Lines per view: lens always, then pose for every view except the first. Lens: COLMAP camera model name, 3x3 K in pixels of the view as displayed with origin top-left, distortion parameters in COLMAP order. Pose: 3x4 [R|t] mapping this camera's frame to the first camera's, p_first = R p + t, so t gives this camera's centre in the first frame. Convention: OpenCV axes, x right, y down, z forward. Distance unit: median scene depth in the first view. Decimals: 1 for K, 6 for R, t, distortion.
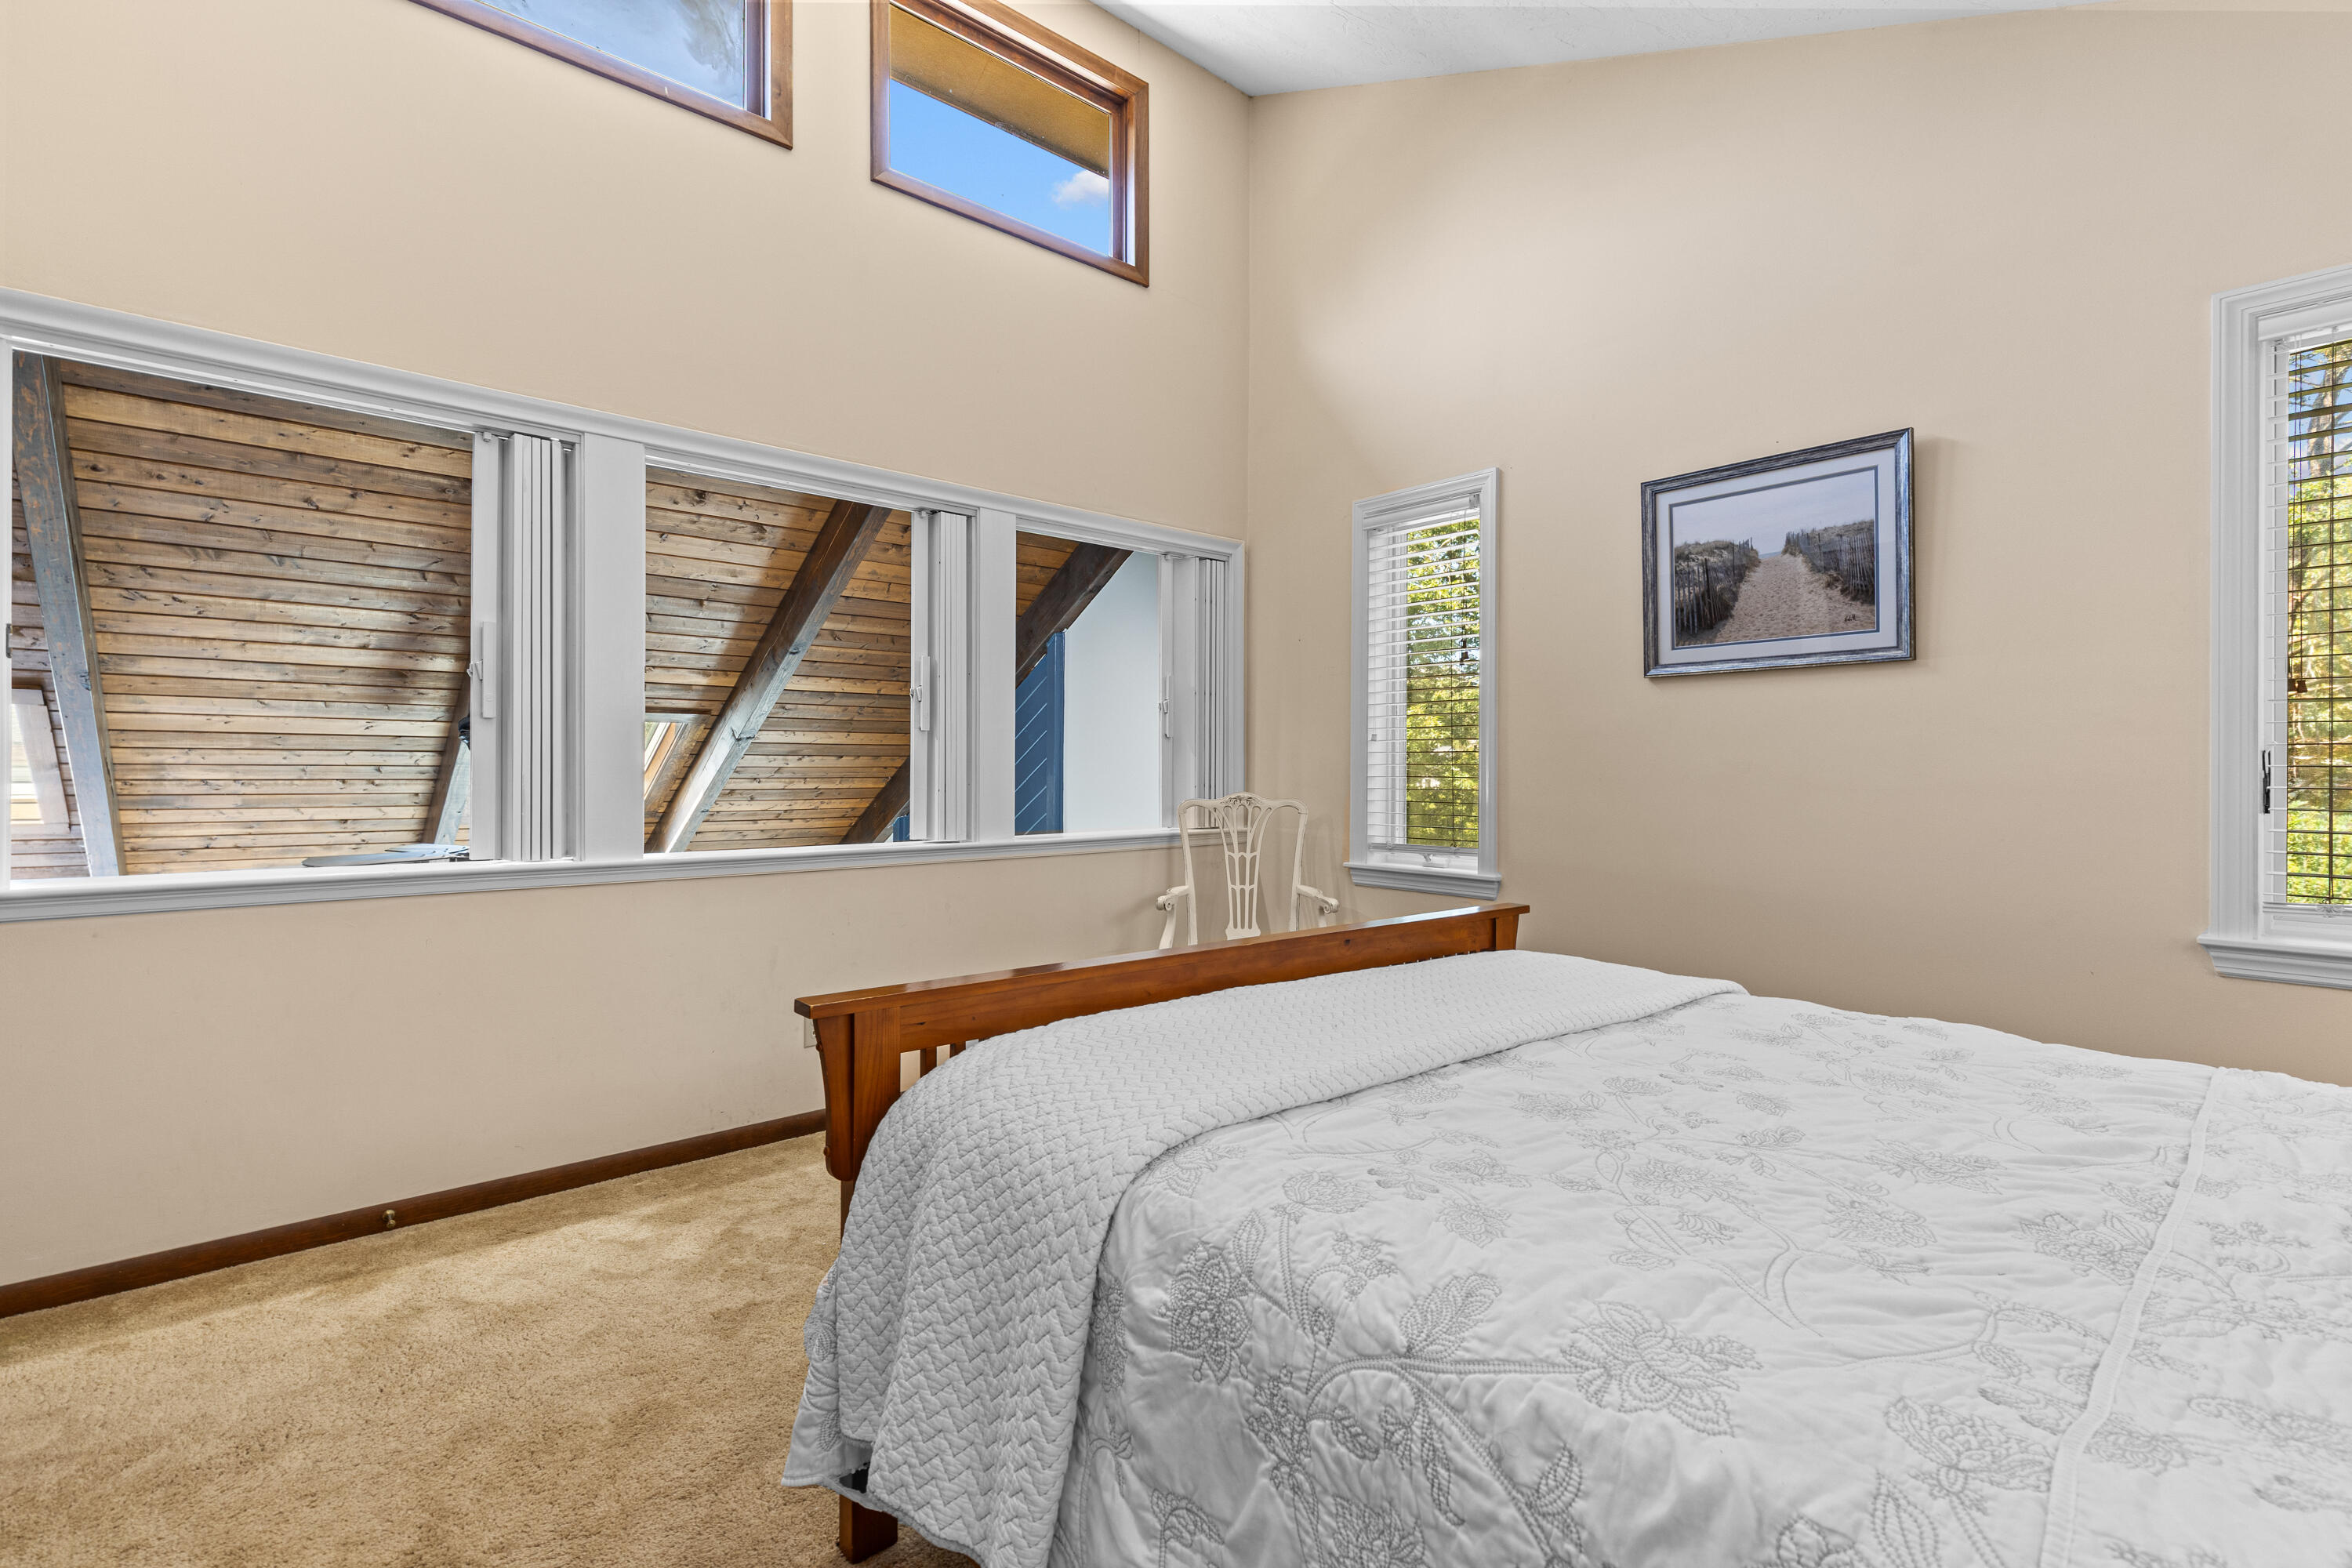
lens RADIAL K [[1075.9, 0, 1189.0], [0, 1075.9, 780.1], [0, 0, 1]] dist [-0.001150, -0.000157]
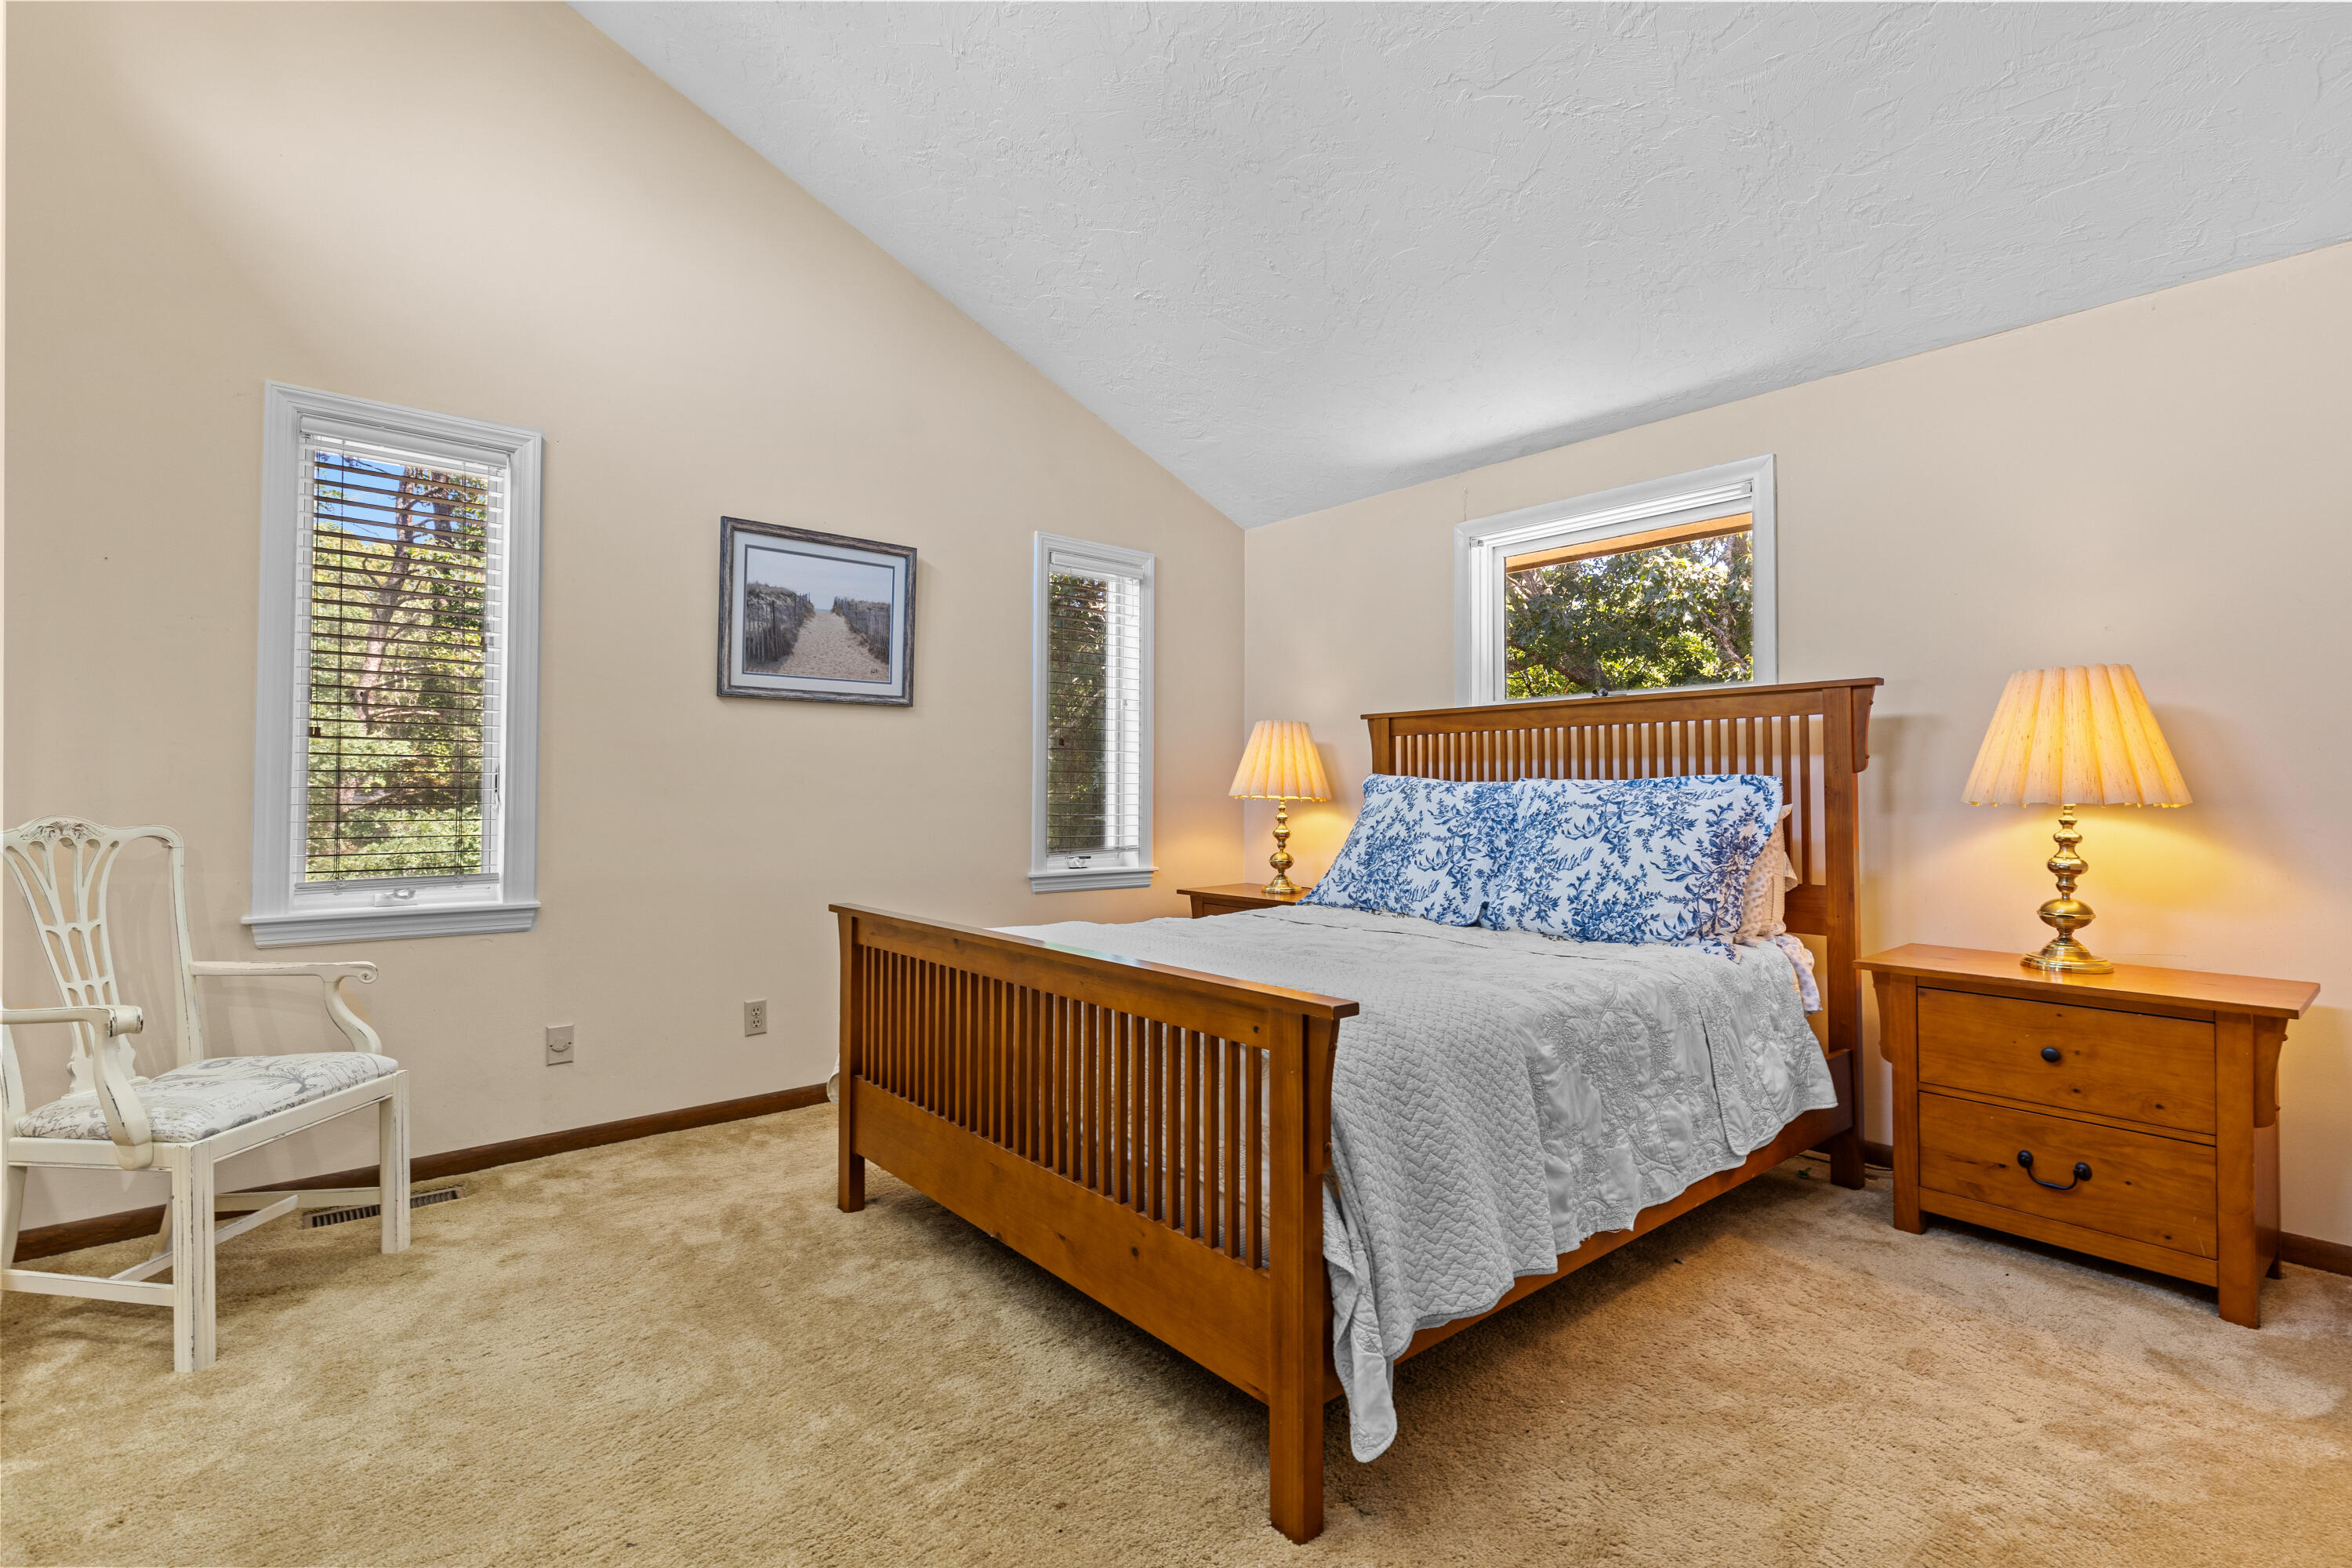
lens RADIAL K [[1075.9, 0, 1188.3], [0, 1075.9, 777.1], [0, 0, 1]] dist [-0.001150, -0.000157]
pose [[-0.011434, -0.005343, 0.999920, -0.696713], [-0.007412, 0.999959, 0.005258, -0.022961], [-0.999907, -0.007351, -0.011473, 0.560276]]
